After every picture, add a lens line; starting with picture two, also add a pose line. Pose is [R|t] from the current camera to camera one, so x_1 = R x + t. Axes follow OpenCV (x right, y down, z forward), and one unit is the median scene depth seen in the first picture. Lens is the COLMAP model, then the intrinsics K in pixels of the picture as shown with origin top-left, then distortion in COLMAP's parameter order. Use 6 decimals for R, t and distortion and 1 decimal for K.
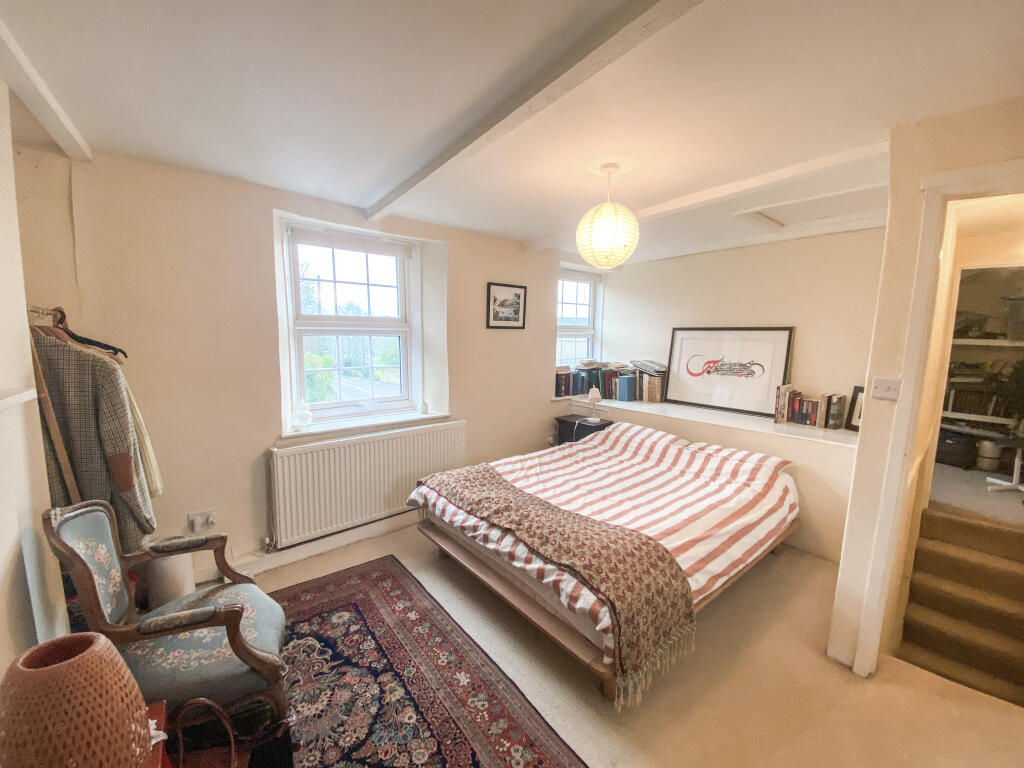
lens RADIAL K [[412.8, 0, 507.1], [0, 412.8, 383.4], [0, 0, 1]] dist [0.001650, -0.000932]
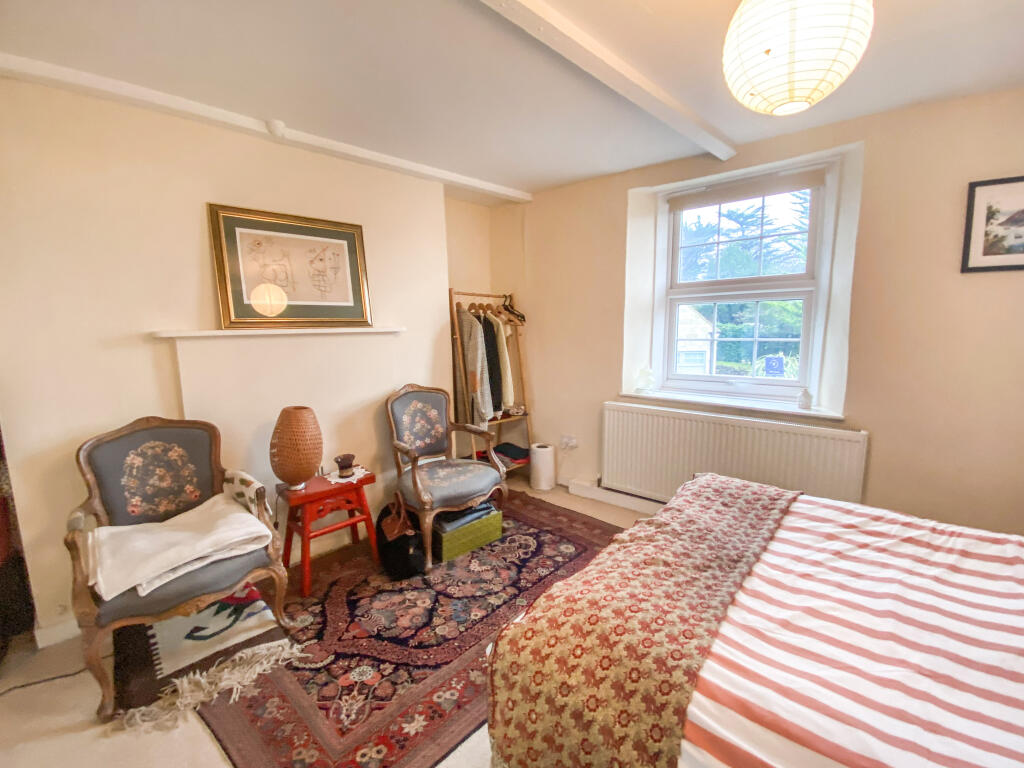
lens RADIAL K [[412.8, 0, 507.9], [0, 412.8, 386.9], [0, 0, 1]] dist [0.001650, -0.000932]
pose [[0.203047, 0.144565, -0.968438, 0.520557], [-0.091563, 0.987511, 0.128215, -0.008334], [0.974879, 0.062640, 0.213748, 0.480278]]
